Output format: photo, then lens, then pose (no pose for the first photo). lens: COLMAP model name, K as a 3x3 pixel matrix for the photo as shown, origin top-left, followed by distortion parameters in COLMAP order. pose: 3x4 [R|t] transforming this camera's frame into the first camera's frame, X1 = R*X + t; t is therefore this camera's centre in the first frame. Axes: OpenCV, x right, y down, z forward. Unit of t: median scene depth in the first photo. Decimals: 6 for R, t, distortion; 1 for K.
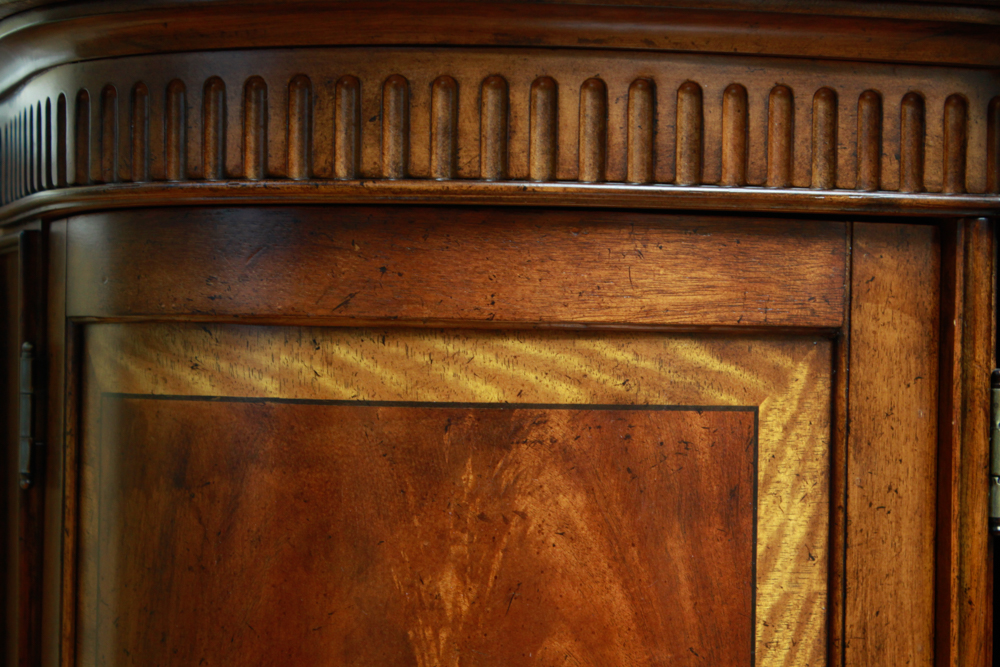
lens RADIAL K [[2341.0, 0, 500.0], [0, 2341.0, 333.5], [0, 0, 1]] dist [0.022590, 0.666412]
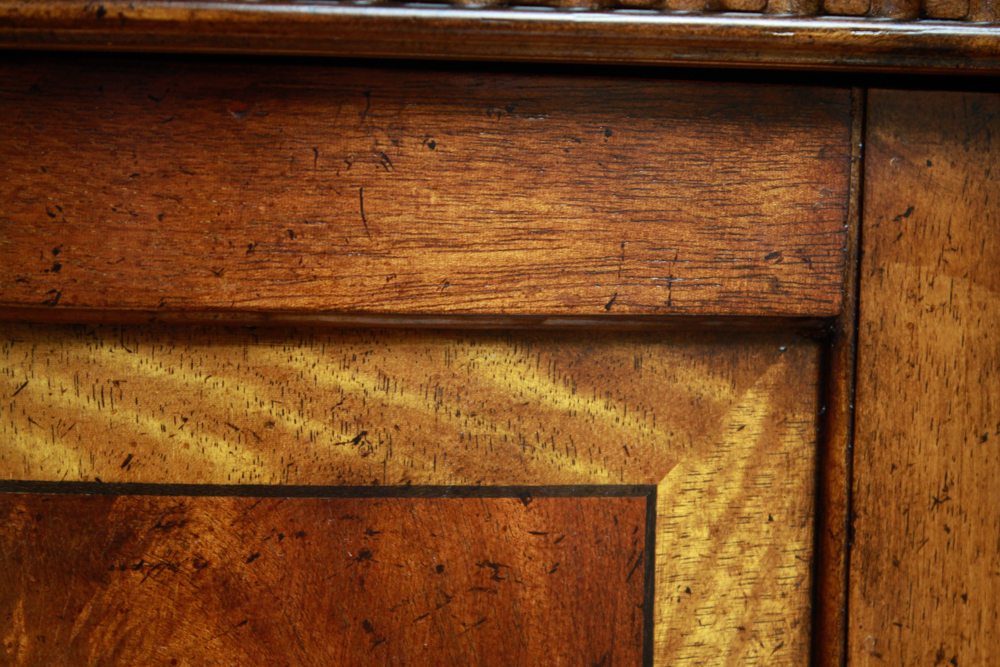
lens RADIAL K [[2341.0, 0, 500.0], [0, 2341.0, 333.5], [0, 0, 1]] dist [0.022590, 0.666412]
pose [[0.998222, 0.008029, -0.059063, 0.107978], [-0.004088, 0.997775, 0.066550, -0.030373], [0.059466, -0.066190, 0.996033, 0.542234]]
